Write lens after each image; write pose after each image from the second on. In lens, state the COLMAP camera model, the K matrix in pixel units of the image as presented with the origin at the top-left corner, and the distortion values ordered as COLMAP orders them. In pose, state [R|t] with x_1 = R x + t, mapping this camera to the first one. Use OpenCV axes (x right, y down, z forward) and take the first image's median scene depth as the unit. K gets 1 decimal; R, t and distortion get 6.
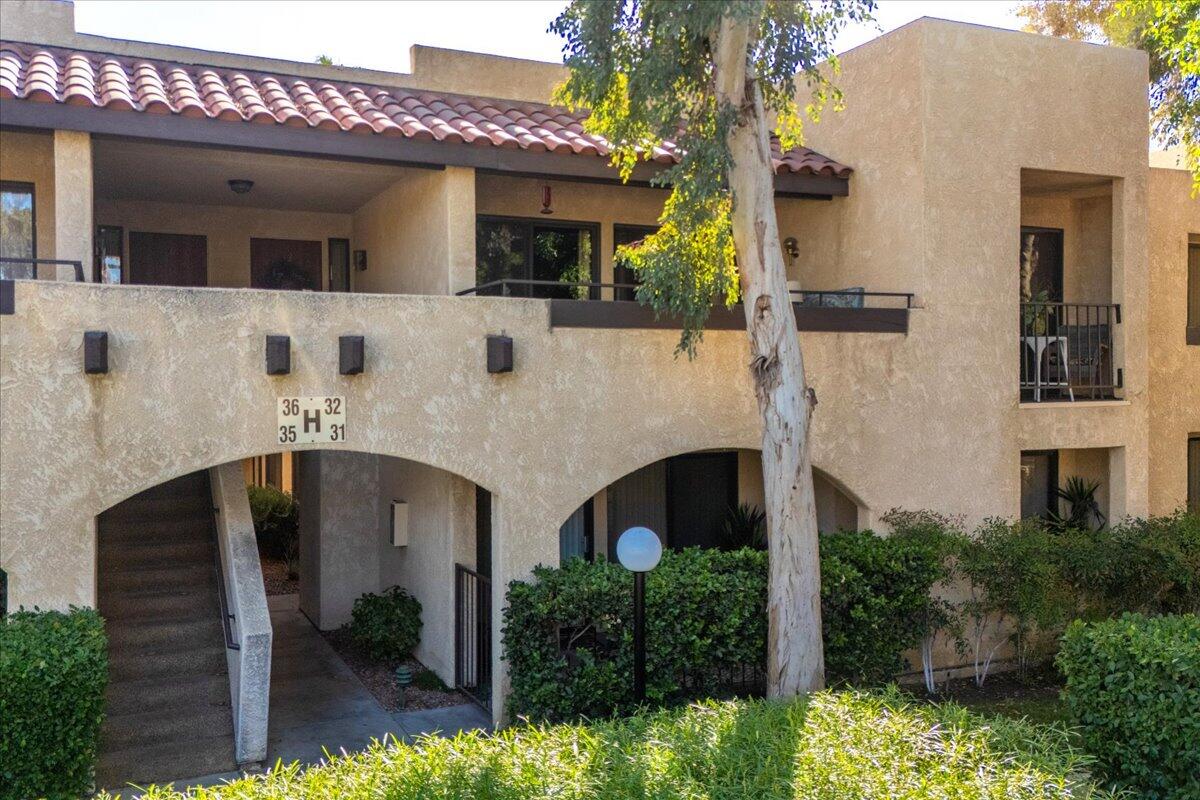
lens RADIAL K [[981.5, 0, 584.3], [0, 981.5, 381.7], [0, 0, 1]] dist [0.032060, -0.009534]
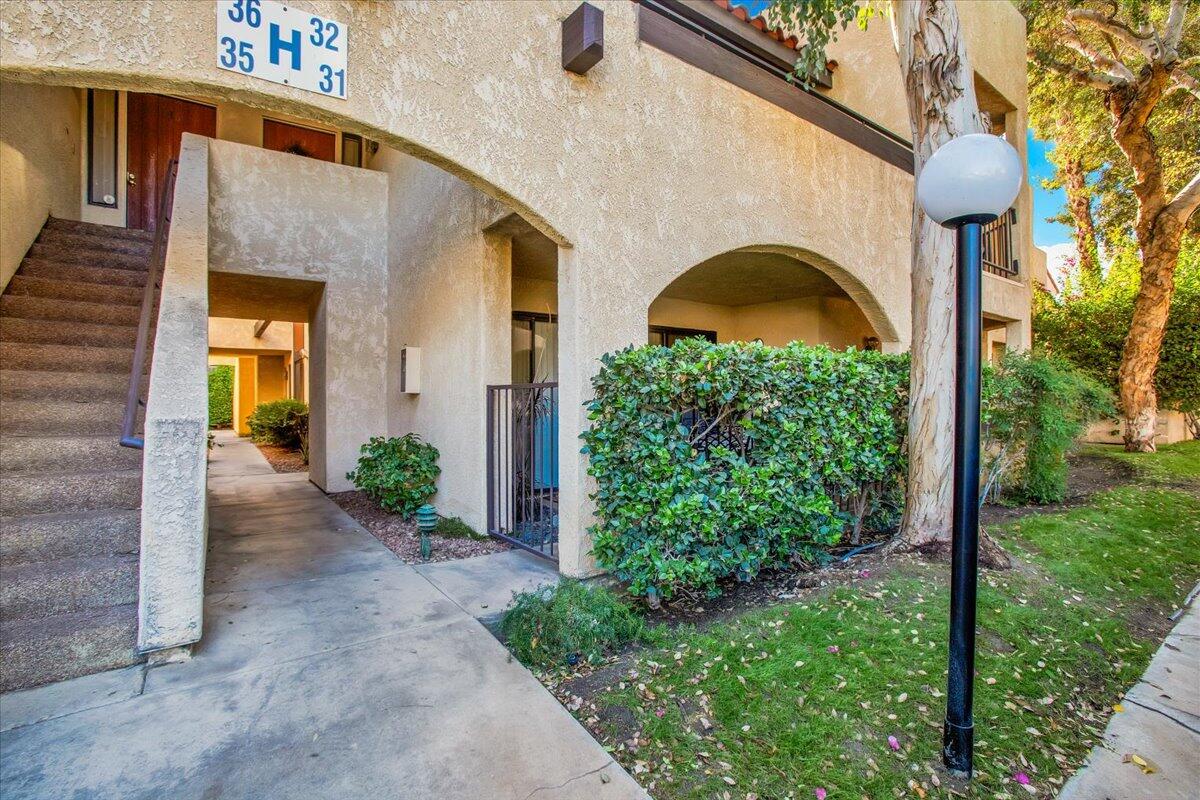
lens RADIAL K [[540.7, 0, 600.0], [0, 540.7, 400.0], [0, 0, 1]] dist [-0.077126, 0.020925]
pose [[0.982824, 0.000849, 0.184543, -0.138628], [-0.002281, 0.999969, 0.007549, 0.220565], [-0.184531, -0.007840, 0.982795, 0.612256]]
